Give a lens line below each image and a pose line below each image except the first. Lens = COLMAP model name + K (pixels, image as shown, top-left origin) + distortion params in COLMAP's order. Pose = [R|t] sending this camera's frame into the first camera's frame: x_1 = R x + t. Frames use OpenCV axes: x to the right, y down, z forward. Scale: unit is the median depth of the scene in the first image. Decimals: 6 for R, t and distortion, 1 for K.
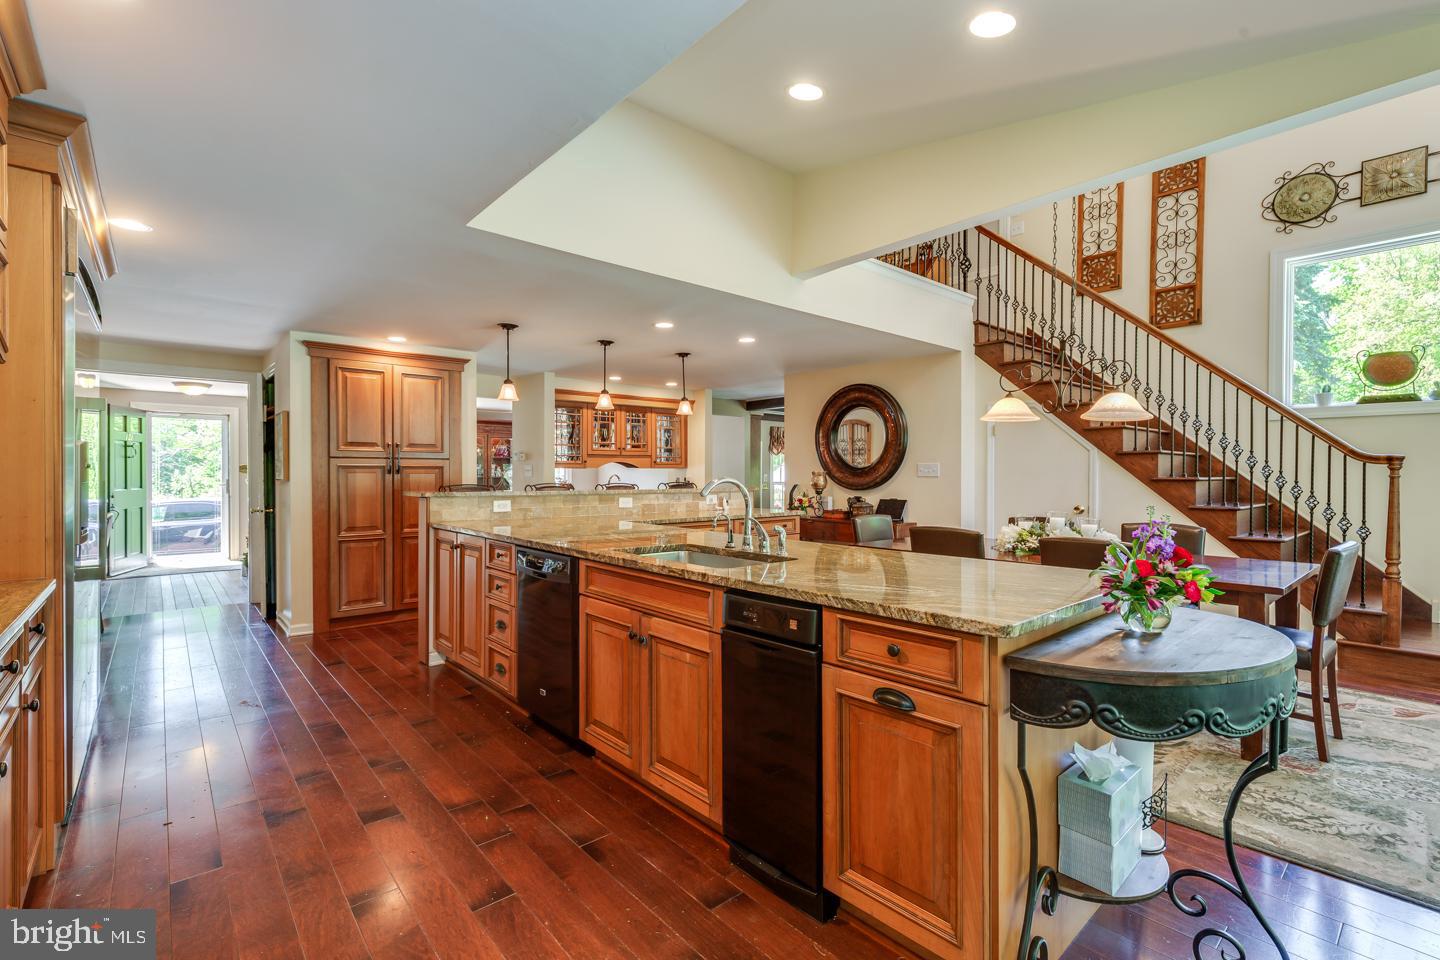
lens RADIAL K [[648.4, 0, 726.2], [0, 648.4, 476.1], [0, 0, 1]] dist [0.002141, -0.000676]
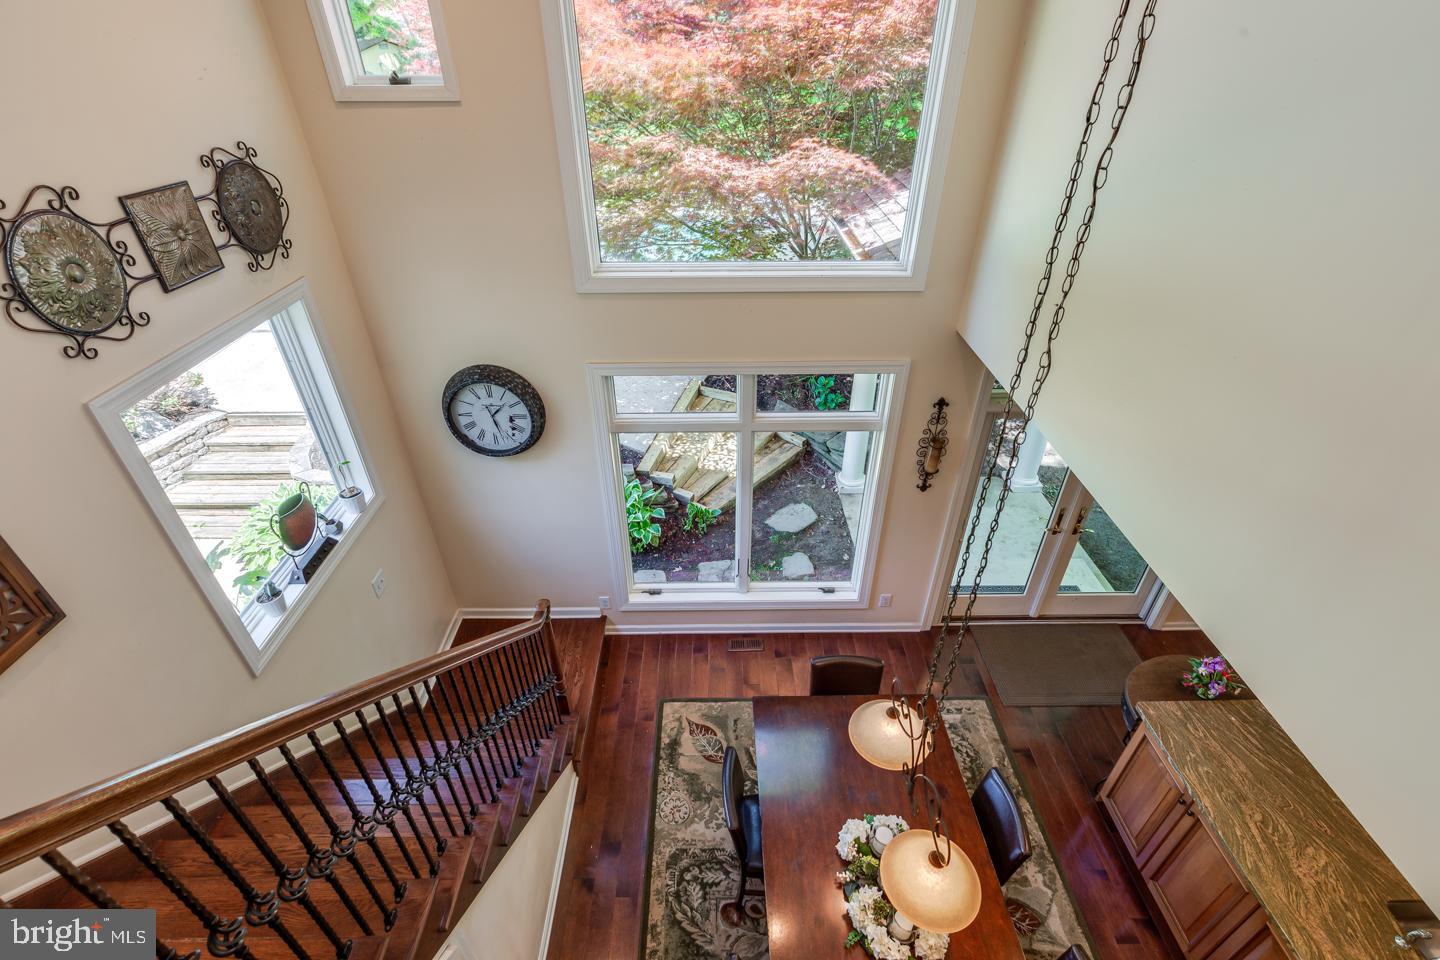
lens RADIAL K [[648.4, 0, 714.2], [0, 648.4, 478.6], [0, 0, 1]] dist [0.002141, -0.000676]
pose [[-0.753386, -0.370871, 0.543014, 0.327566], [0.006989, 0.821215, 0.570576, -0.566217], [-0.657542, 0.433659, -0.616100, 1.068570]]
